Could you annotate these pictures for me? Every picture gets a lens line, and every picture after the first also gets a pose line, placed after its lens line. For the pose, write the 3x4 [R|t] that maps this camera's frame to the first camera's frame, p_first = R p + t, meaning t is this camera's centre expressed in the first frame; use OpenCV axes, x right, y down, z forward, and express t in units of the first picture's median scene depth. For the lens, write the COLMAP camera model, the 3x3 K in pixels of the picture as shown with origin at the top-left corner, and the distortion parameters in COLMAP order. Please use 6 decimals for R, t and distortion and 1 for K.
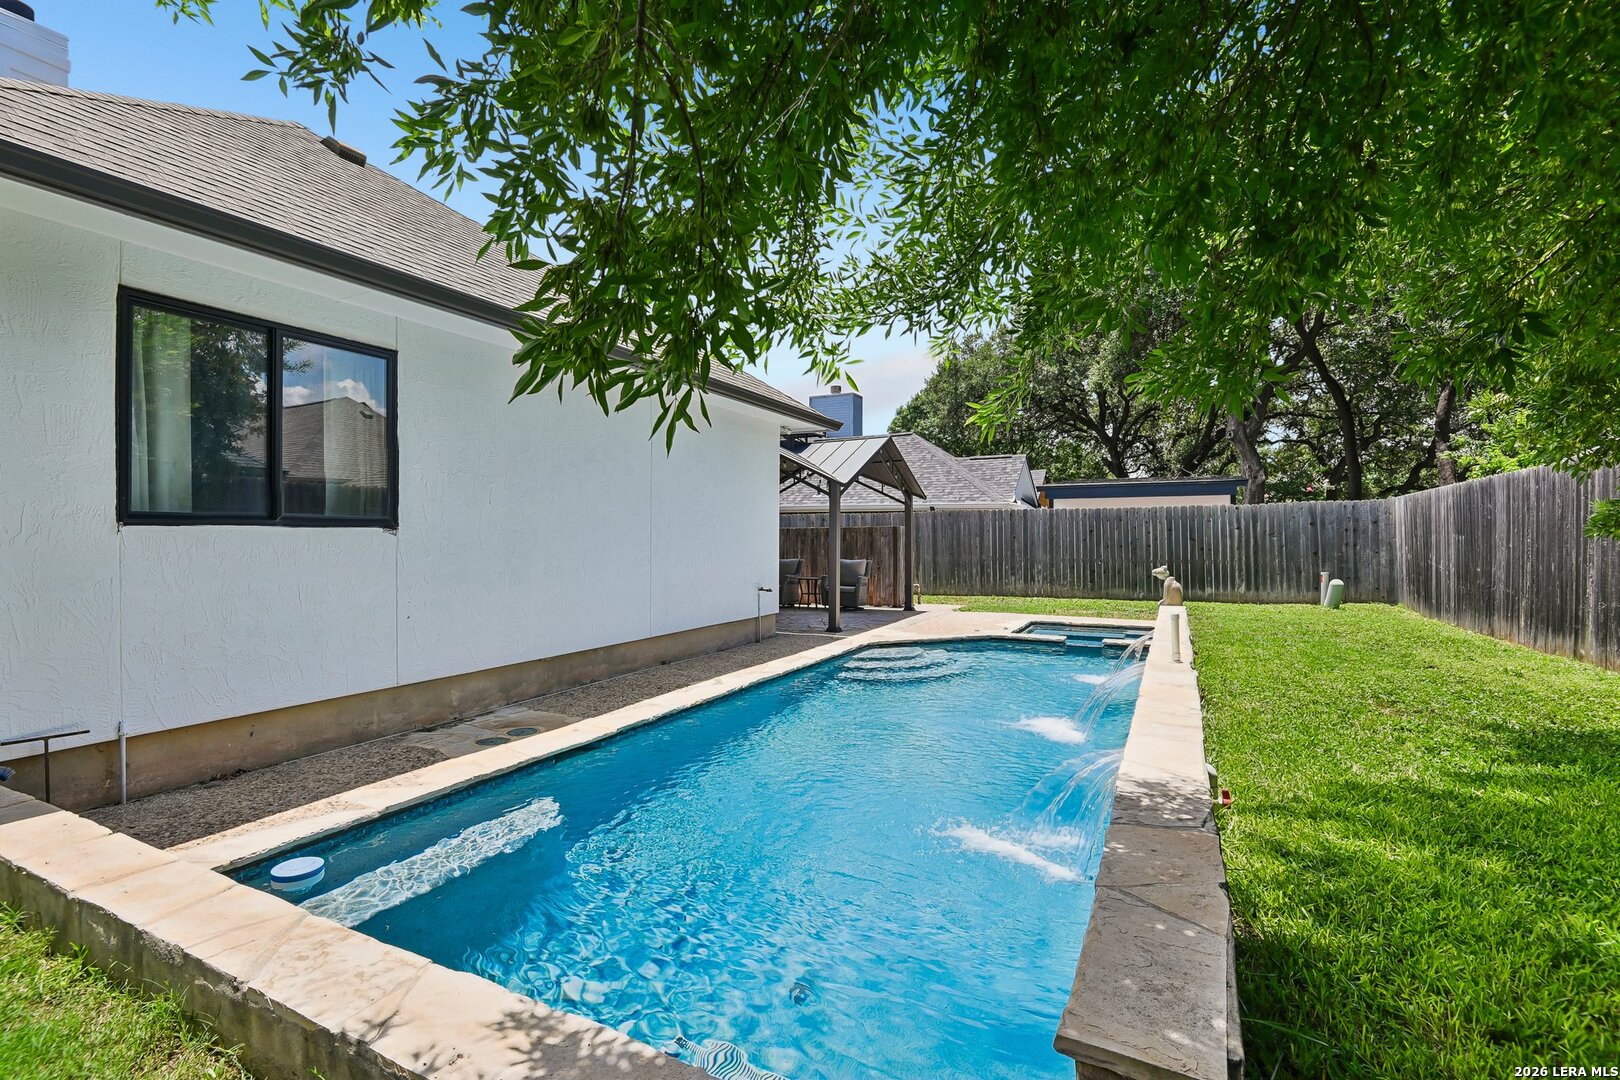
lens RADIAL K [[746.3, 0, 805.1], [0, 746.3, 538.7], [0, 0, 1]] dist [-0.009360, -0.007359]
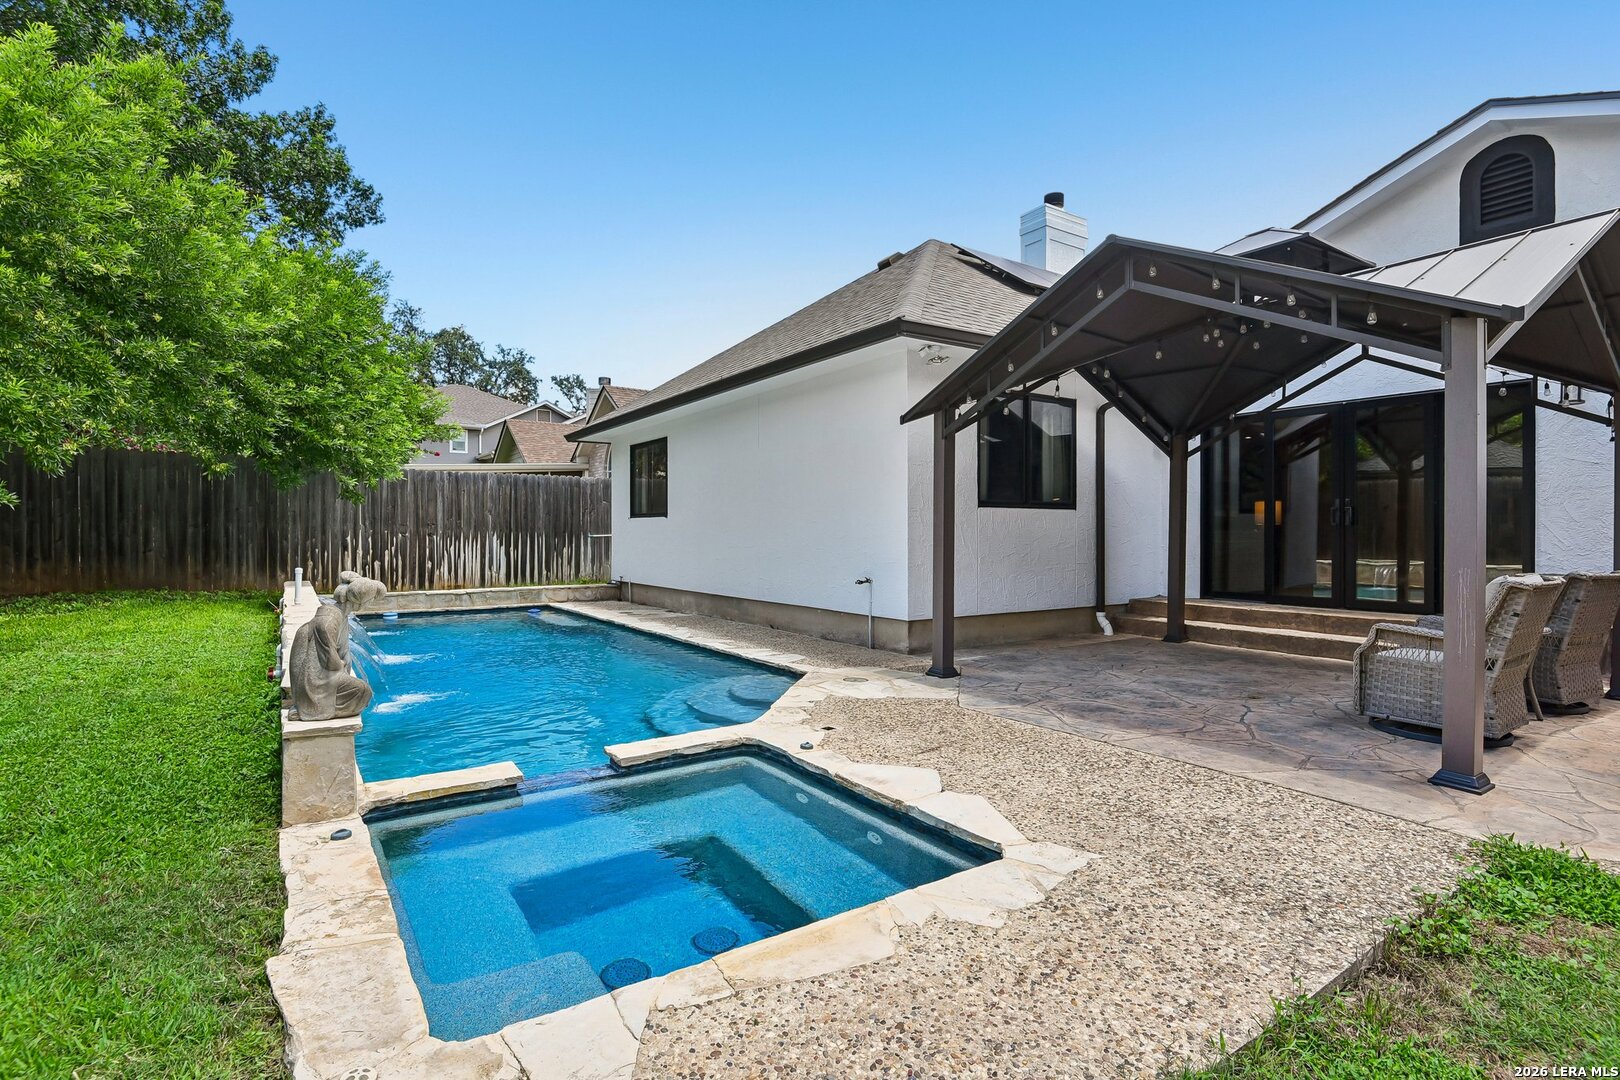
lens RADIAL K [[785.4, 0, 805.8], [0, 785.4, 538.8], [0, 0, 1]] dist [-0.002402, -0.013866]
pose [[-0.496360, 0.003751, -0.868109, 0.547989], [-0.003587, 0.999973, 0.006372, 0.015363], [0.868110, 0.006277, -0.496333, 1.080888]]
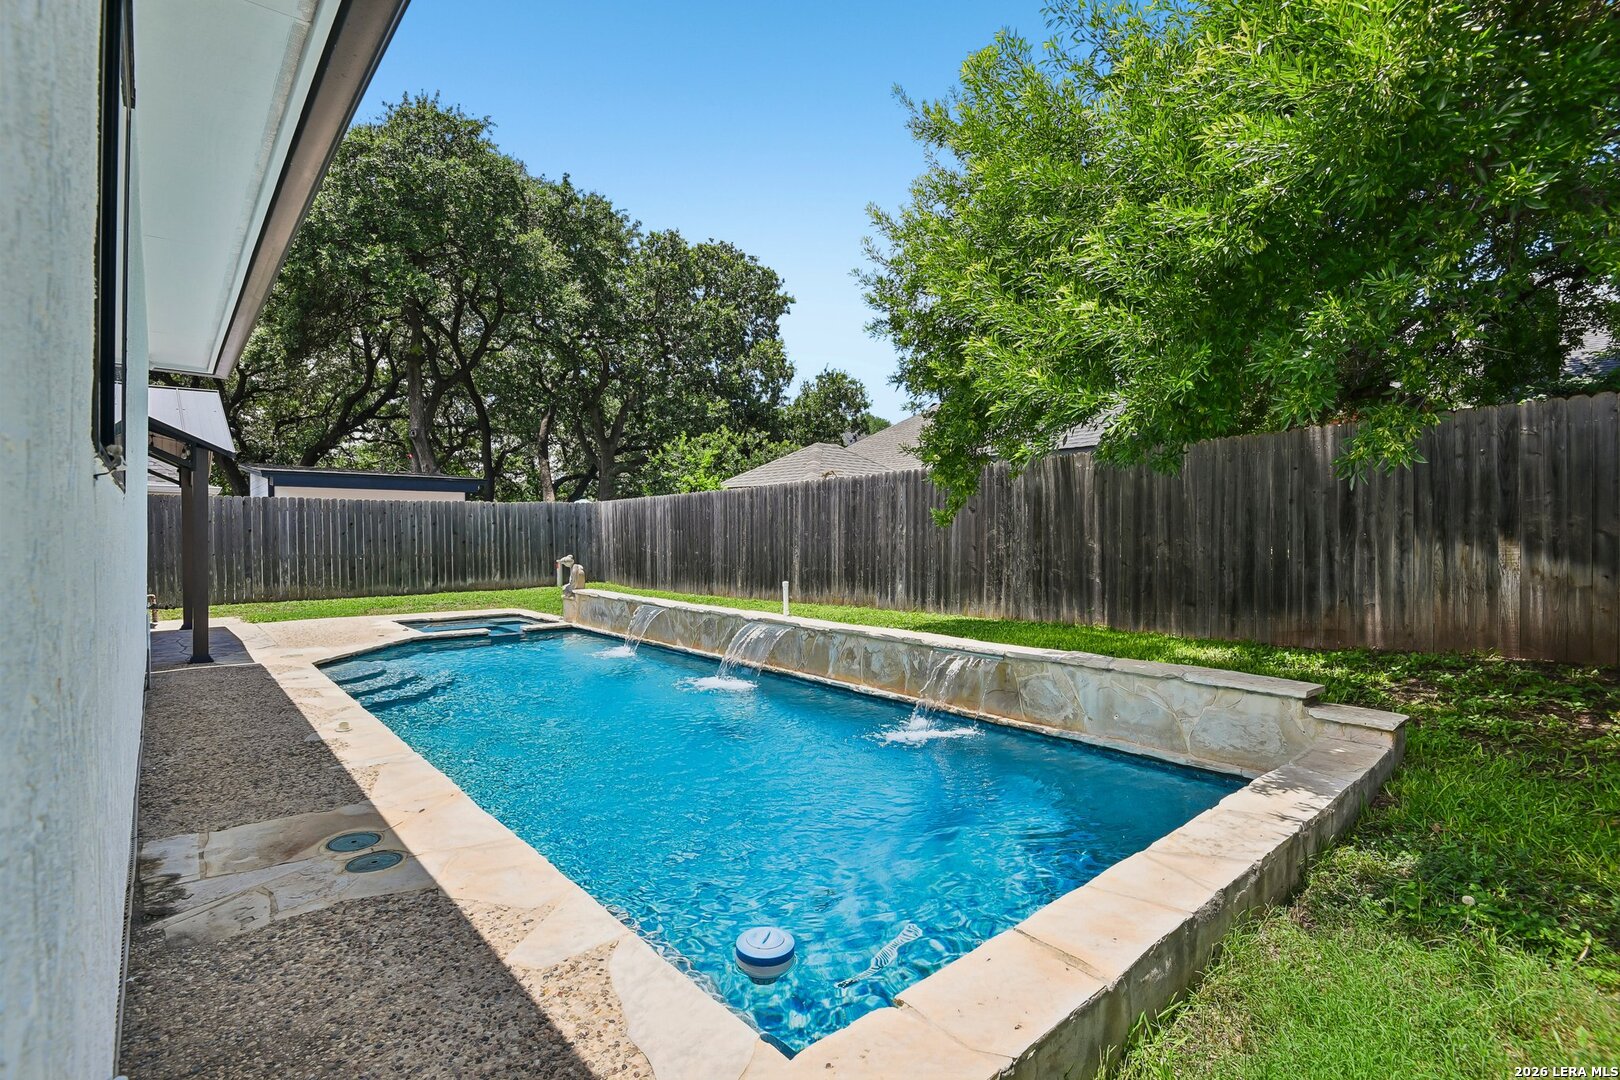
lens RADIAL K [[745.1, 0, 803.3], [0, 745.1, 543.8], [0, 0, 1]] dist [-0.003283, -0.011231]
pose [[0.380808, -0.011317, 0.924585, -0.346491], [0.000542, 0.999928, 0.012016, 0.004882], [-0.924654, -0.004075, 0.380786, 0.190267]]
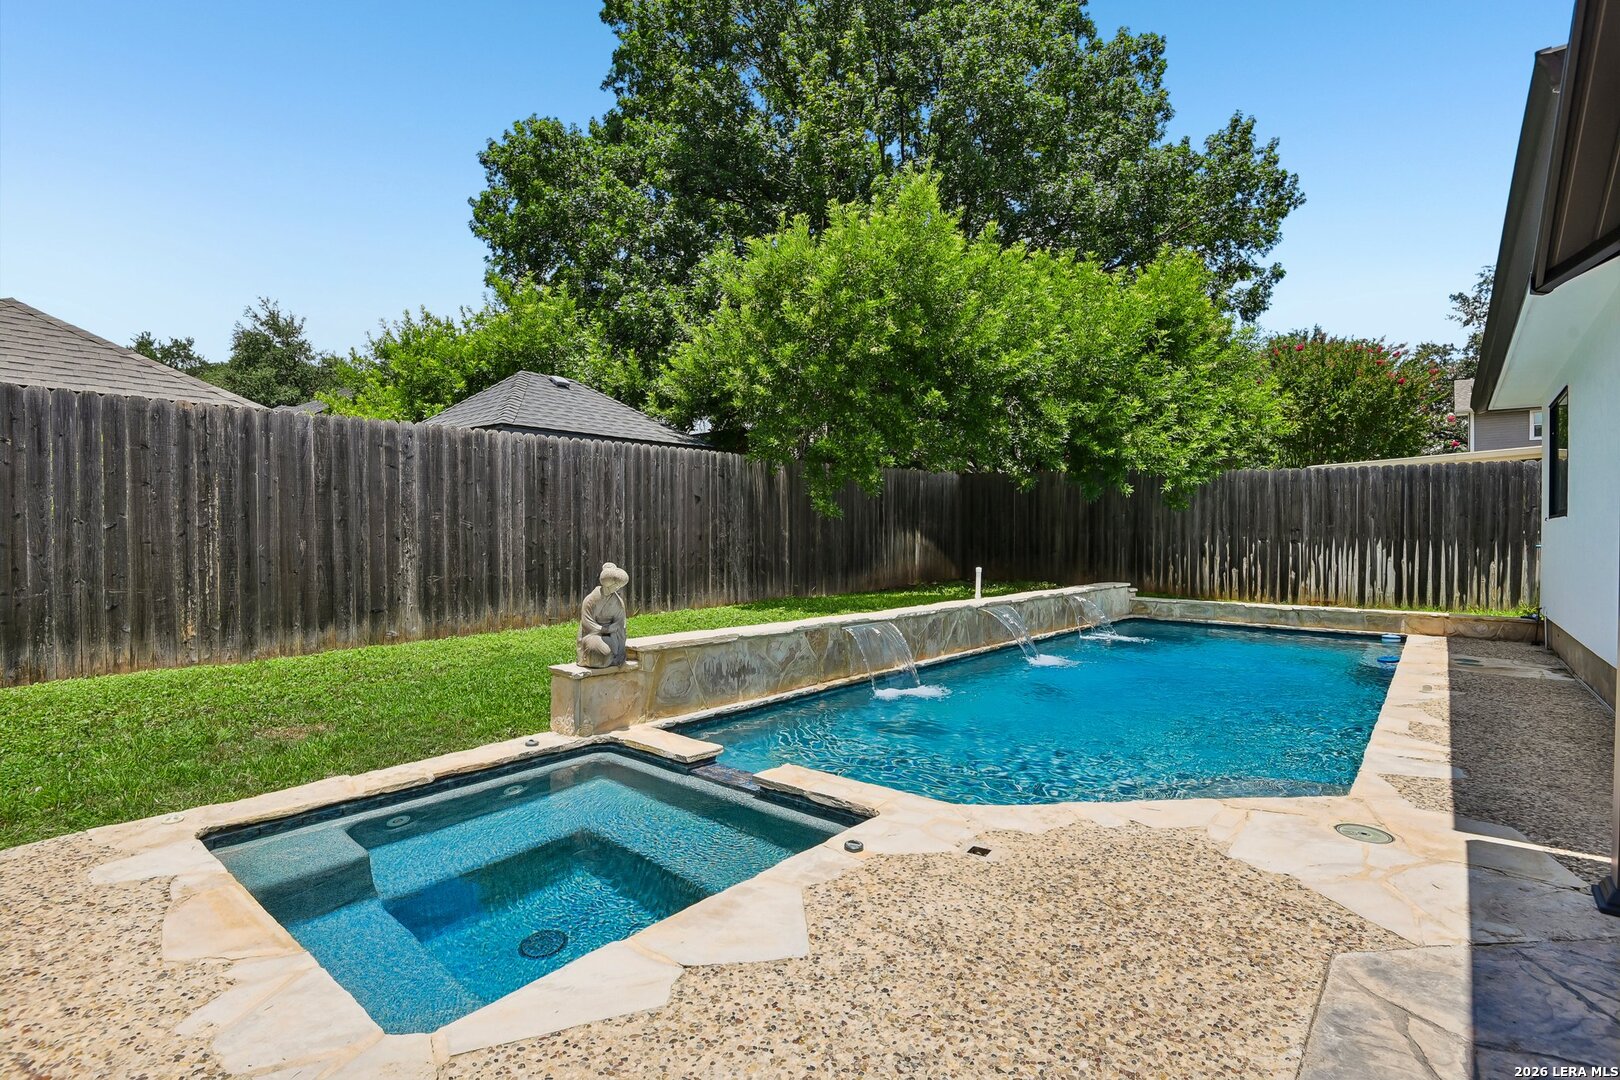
lens RADIAL K [[761.1, 0, 807.3], [0, 761.1, 544.8], [0, 0, 1]] dist [-0.020837, -0.000790]
pose [[-0.972270, -0.013384, 0.233477, 0.206651], [-0.009914, 0.999822, 0.016033, 0.013536], [-0.233650, 0.013273, -0.972230, 1.137370]]
